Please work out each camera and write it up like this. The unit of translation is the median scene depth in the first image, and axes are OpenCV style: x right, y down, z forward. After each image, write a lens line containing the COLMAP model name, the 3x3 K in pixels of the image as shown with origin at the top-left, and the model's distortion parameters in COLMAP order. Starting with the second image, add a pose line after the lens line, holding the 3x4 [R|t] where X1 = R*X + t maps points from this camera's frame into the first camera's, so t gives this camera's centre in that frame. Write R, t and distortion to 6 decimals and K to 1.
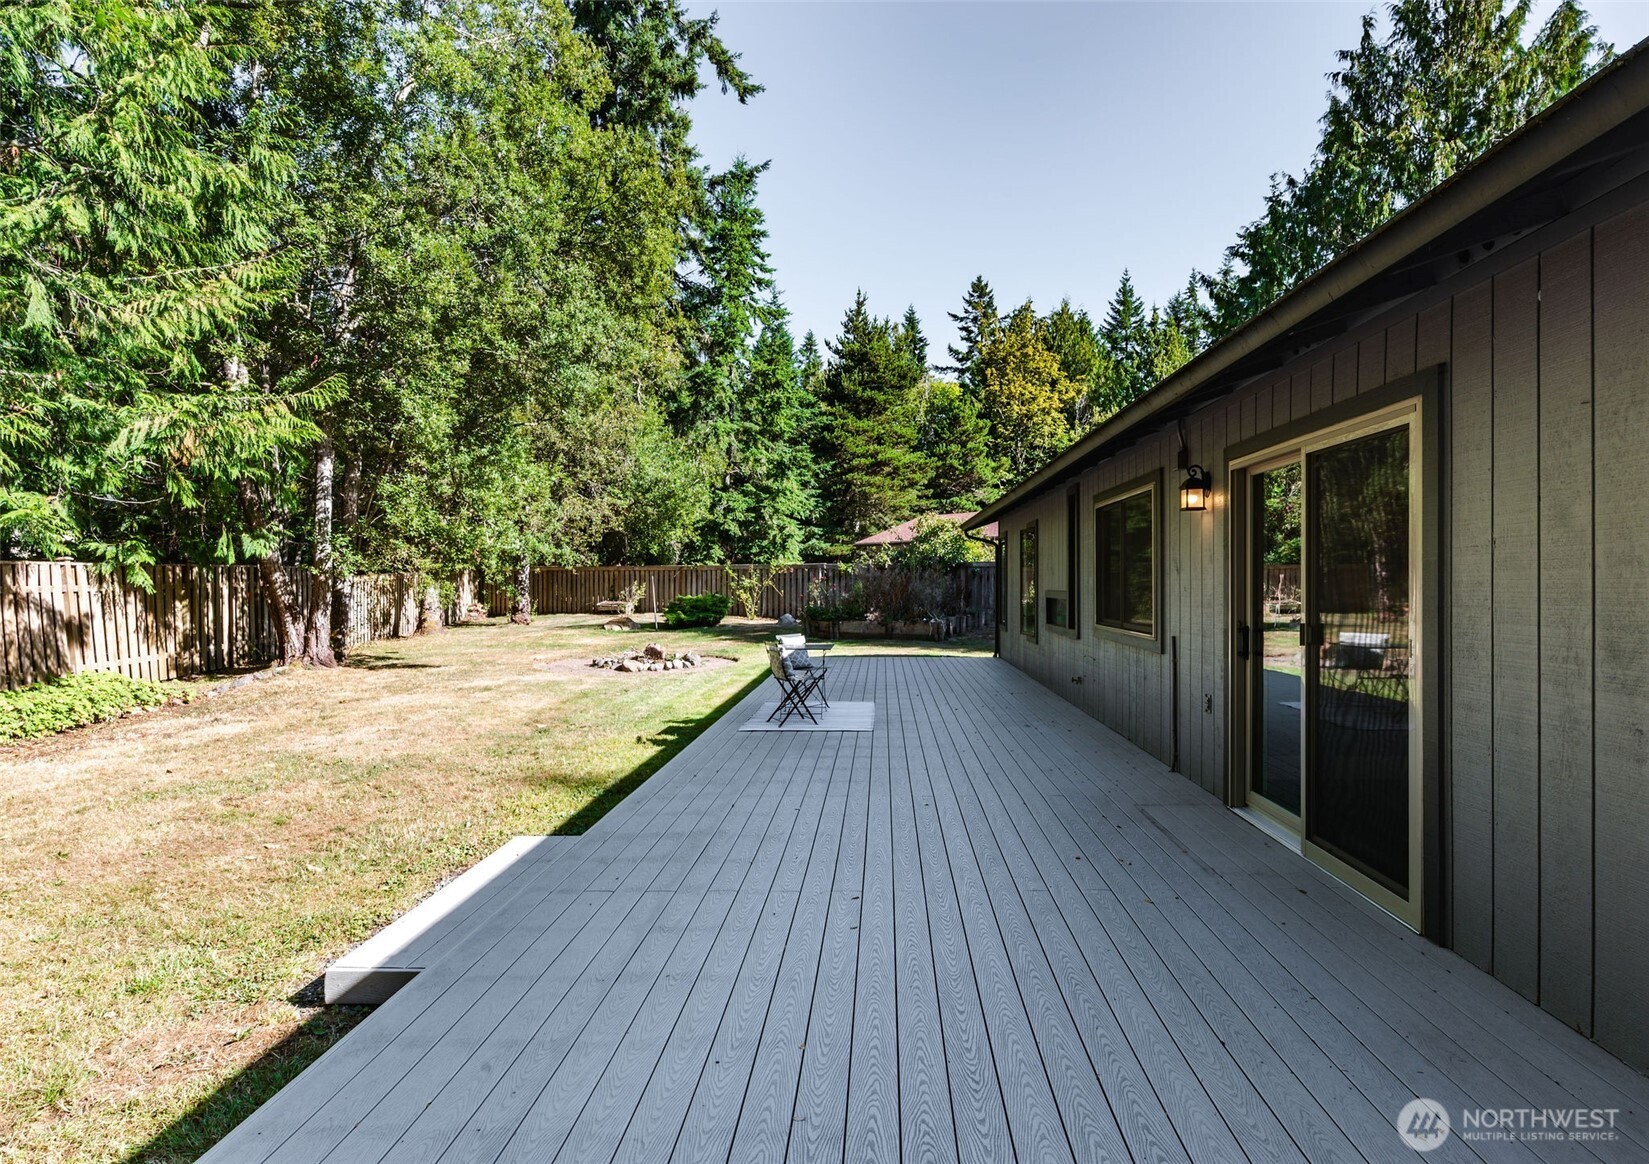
lens RADIAL K [[880.0, 0, 836.3], [0, 880.0, 584.7], [0, 0, 1]] dist [0.002272, -0.000024]
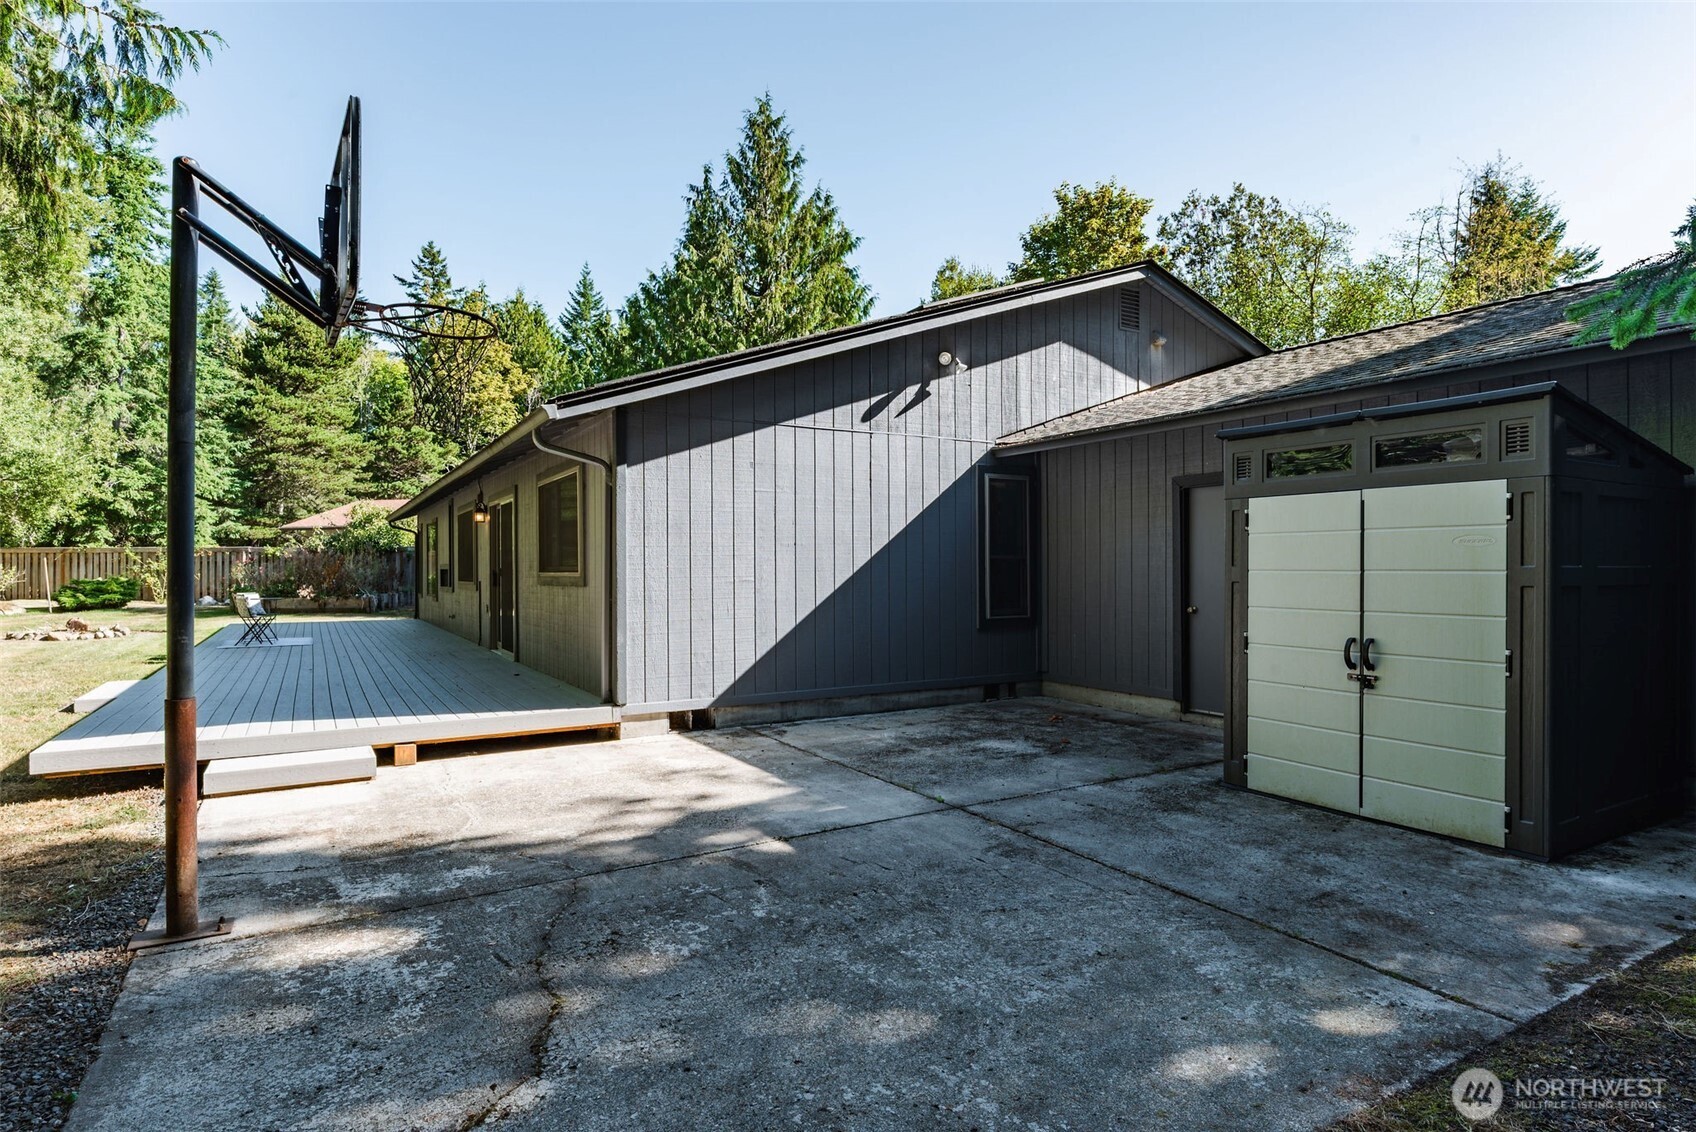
lens RADIAL K [[926.6, 0, 846.3], [0, 926.6, 567.1], [0, 0, 1]] dist [-0.002282, -0.002431]
pose [[0.838220, -0.001703, 0.545330, -0.011341], [0.005450, 0.999971, -0.005254, 0.005428], [-0.545305, 0.007376, 0.838205, -0.173012]]
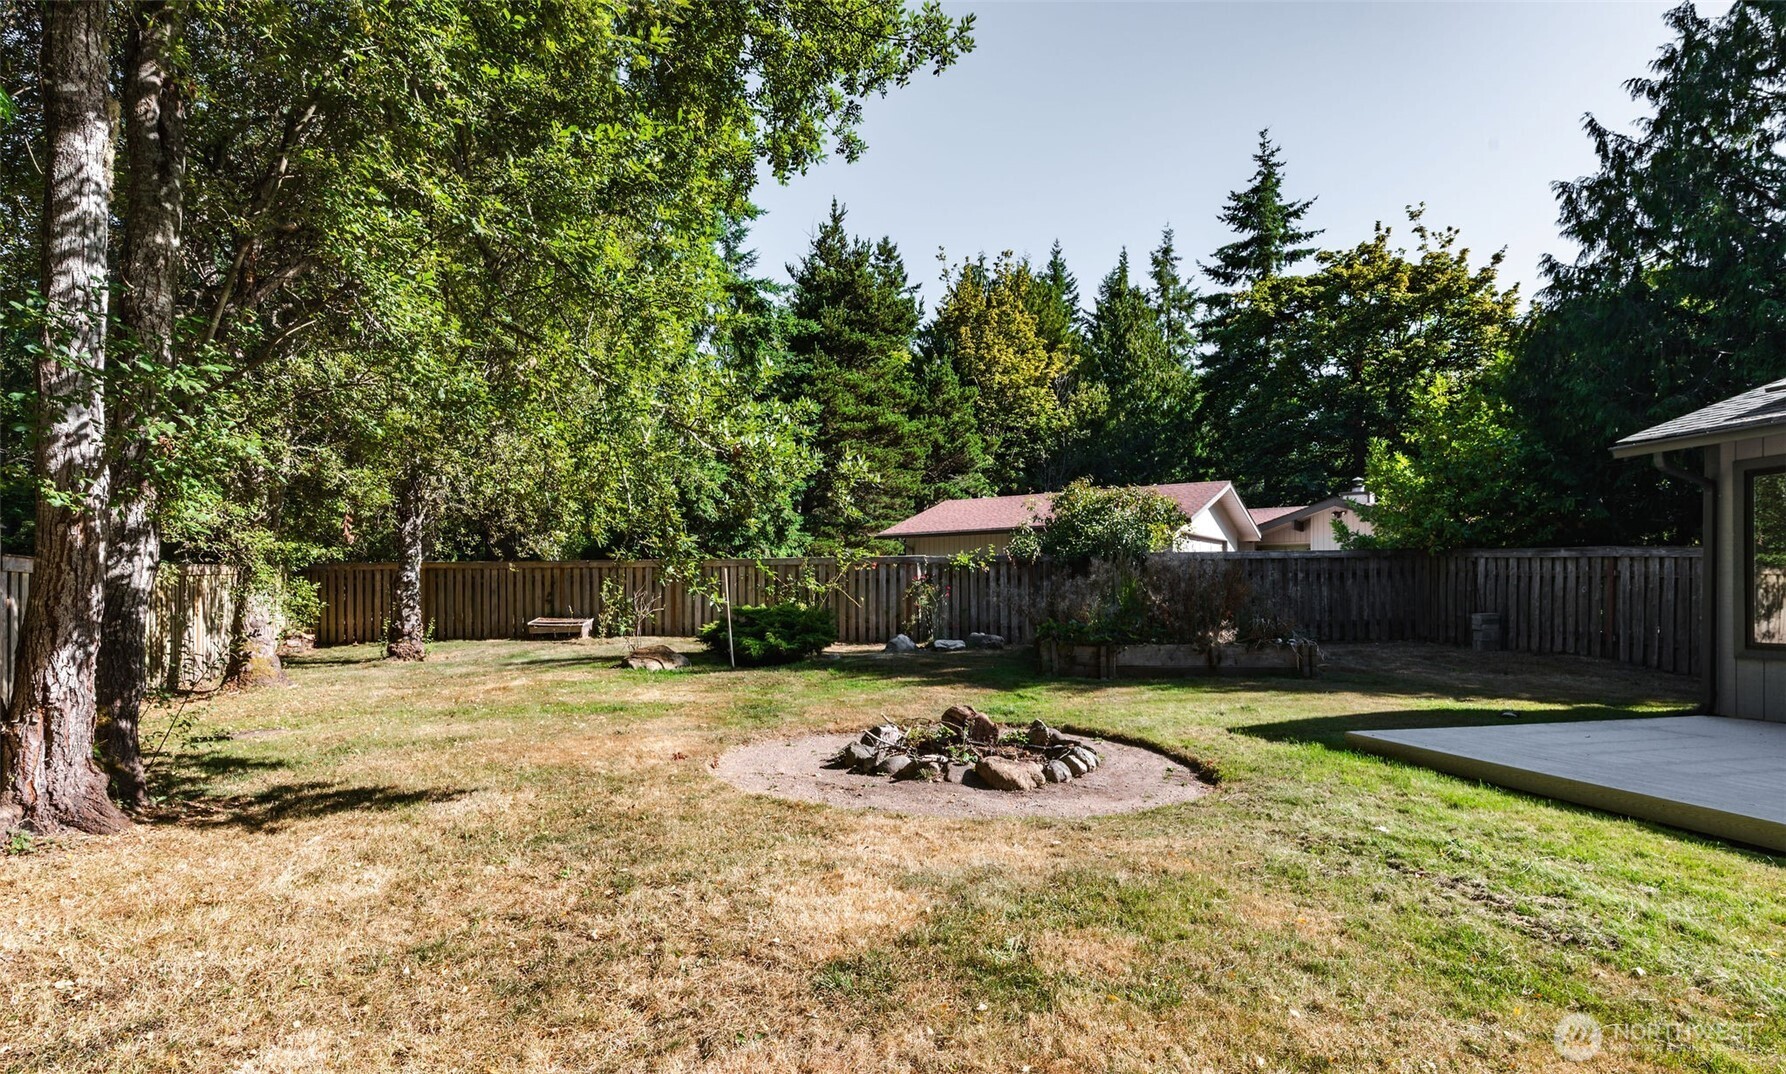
lens RADIAL K [[984.0, 0, 929.9], [0, 984.0, 598.9], [0, 0, 1]] dist [-0.004138, 0.000794]
pose [[0.967097, -0.005587, 0.254345, -0.120986], [0.005703, 0.999984, 0.000284, 0.004755], [-0.254342, 0.001176, 0.967114, 0.189087]]
